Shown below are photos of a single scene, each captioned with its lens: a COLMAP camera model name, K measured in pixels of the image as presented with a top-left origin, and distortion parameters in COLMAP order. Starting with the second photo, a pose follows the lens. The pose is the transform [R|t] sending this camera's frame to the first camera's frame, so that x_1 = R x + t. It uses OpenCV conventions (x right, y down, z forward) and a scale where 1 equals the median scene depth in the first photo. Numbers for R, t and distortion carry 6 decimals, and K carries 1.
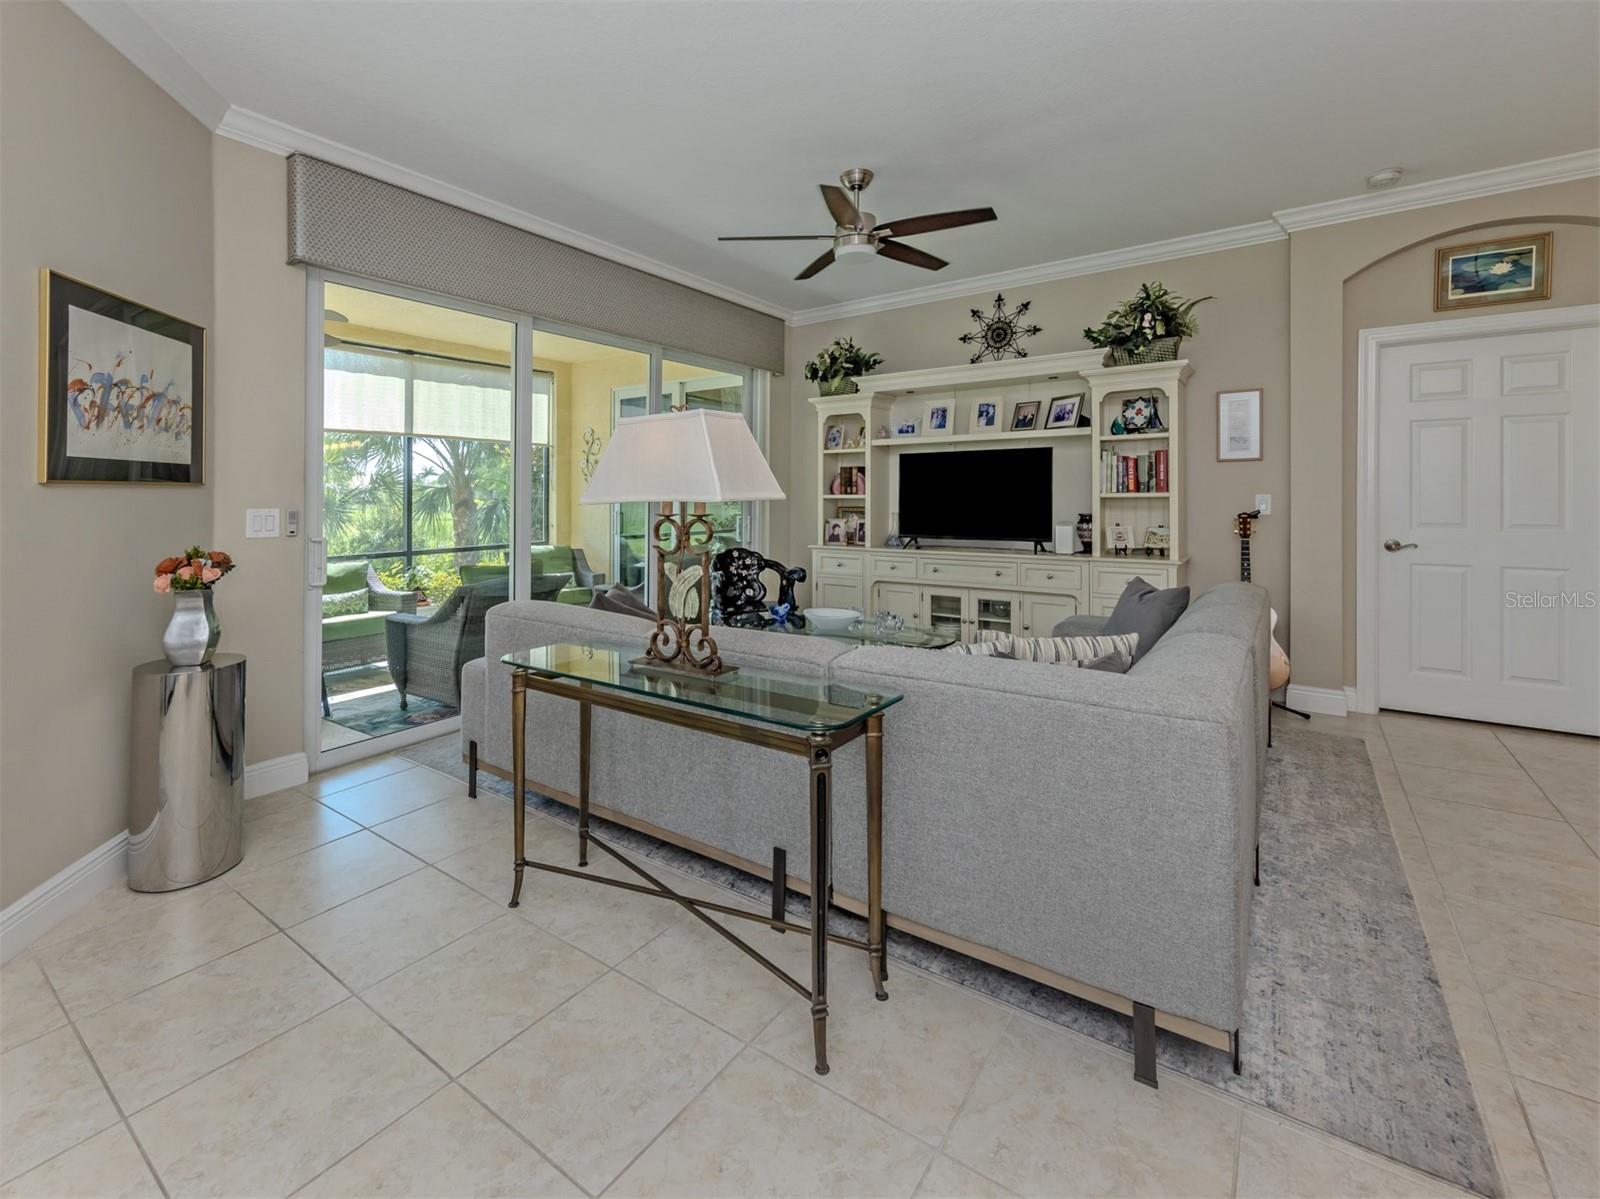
lens RADIAL K [[721.3, 0, 754.8], [0, 721.3, 499.8], [0, 0, 1]] dist [0.017462, -0.001352]
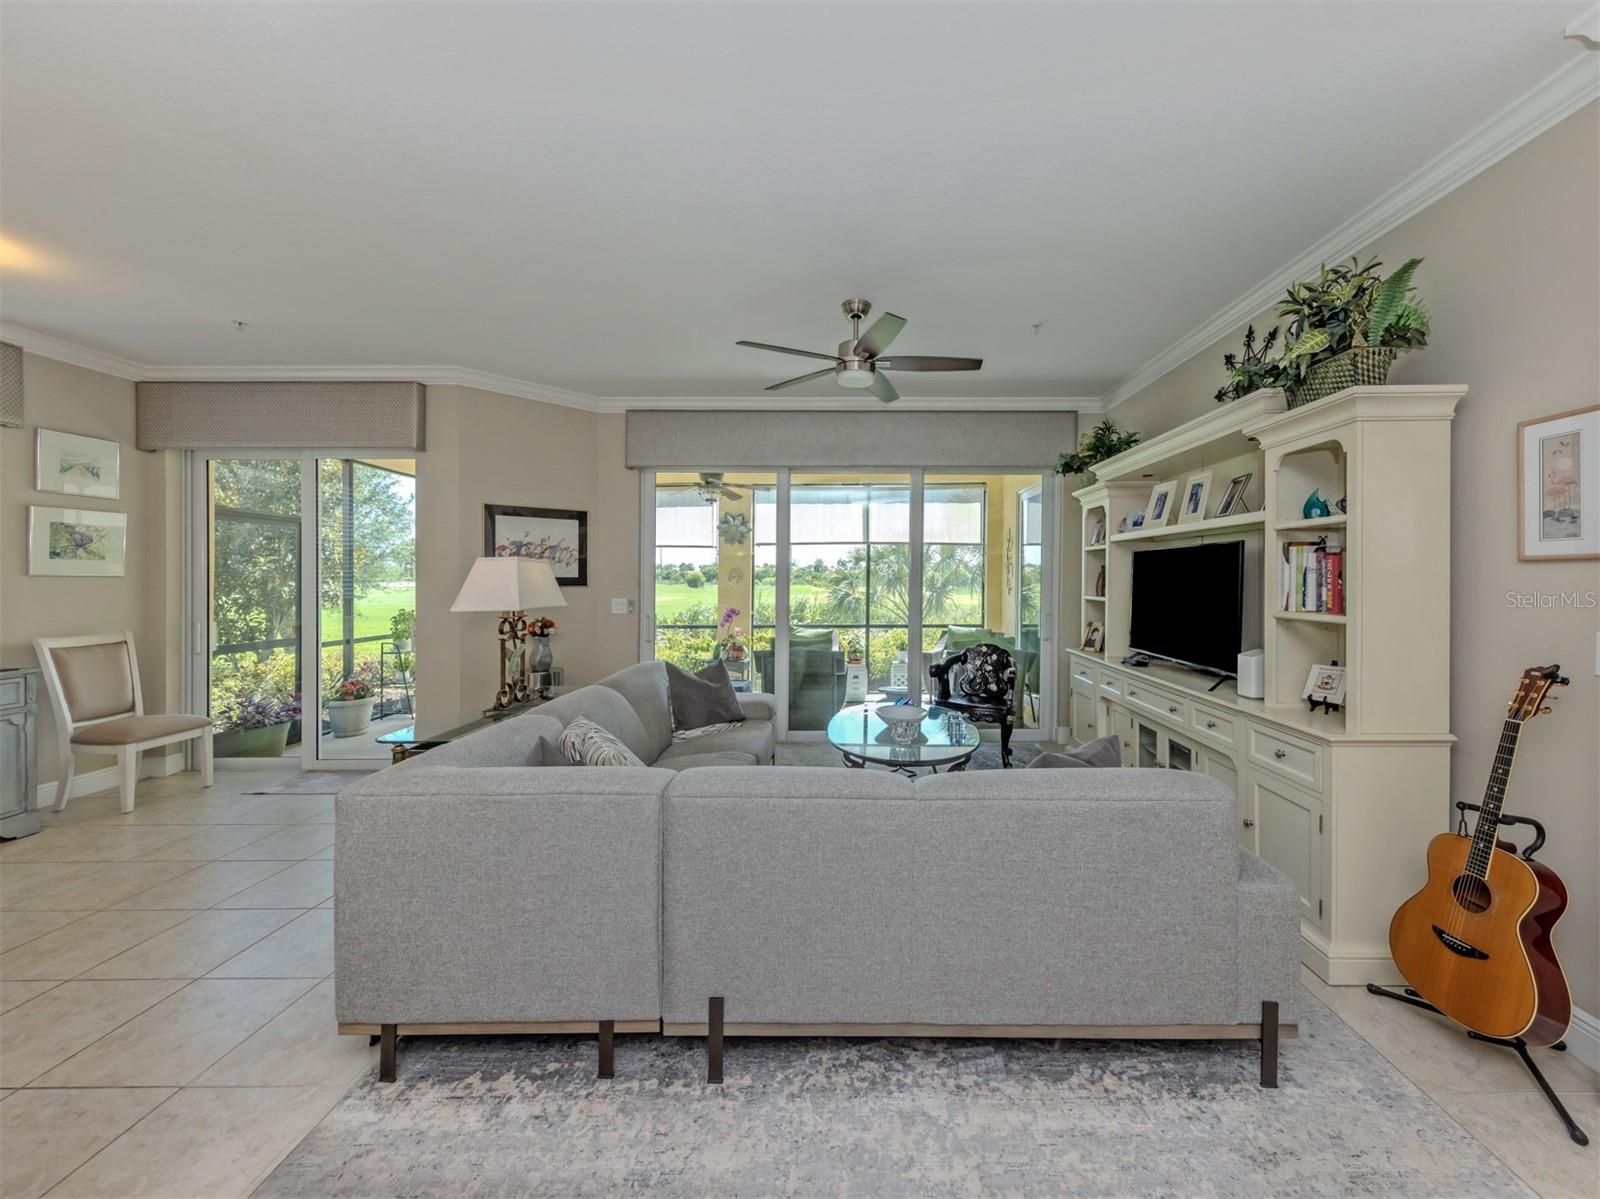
lens RADIAL K [[629.3, 0, 830.8], [0, 629.3, 577.1], [0, 0, 1]] dist [0.003516, 0.000113]
pose [[0.582288, 0.006488, -0.812956, 0.665749], [-0.007788, 0.999967, 0.002402, -0.035366], [0.812945, 0.004933, 0.582320, 0.323752]]
